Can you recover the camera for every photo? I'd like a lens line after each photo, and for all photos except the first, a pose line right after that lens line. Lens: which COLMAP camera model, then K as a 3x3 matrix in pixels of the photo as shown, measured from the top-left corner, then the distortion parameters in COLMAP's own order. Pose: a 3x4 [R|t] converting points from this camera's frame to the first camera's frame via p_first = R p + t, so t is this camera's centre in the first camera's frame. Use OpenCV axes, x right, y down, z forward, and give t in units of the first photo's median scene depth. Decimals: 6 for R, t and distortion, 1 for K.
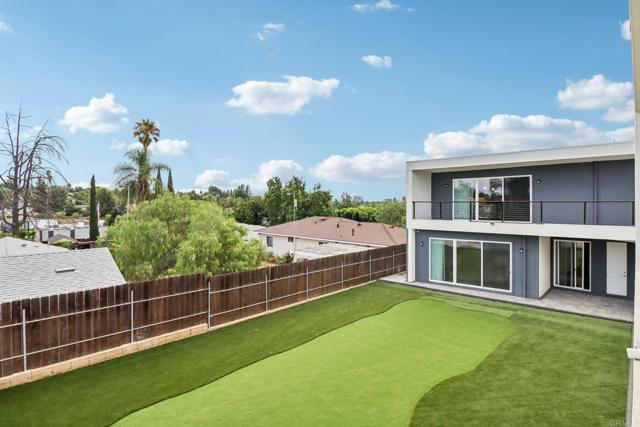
lens RADIAL K [[338.7, 0, 319.0], [0, 338.7, 199.9], [0, 0, 1]] dist [0.000038, -0.012406]
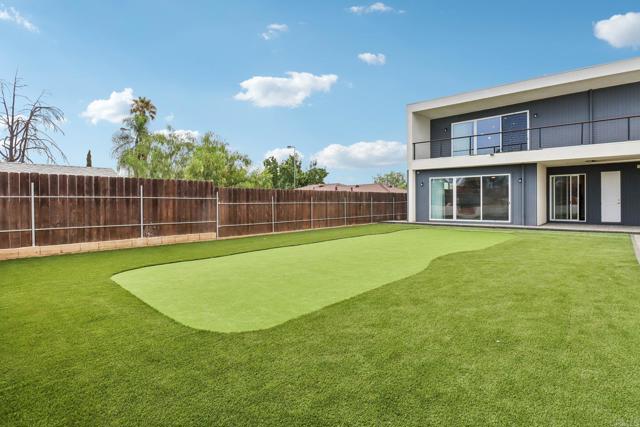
lens RADIAL K [[332.2, 0, 320.1], [0, 332.2, 202.6], [0, 0, 1]] dist [-0.000707, -0.012094]
pose [[0.999614, -0.005791, 0.027184, -0.037346], [0.005741, 0.999982, 0.001890, 0.215837], [-0.027194, -0.001734, 0.999629, 0.008290]]
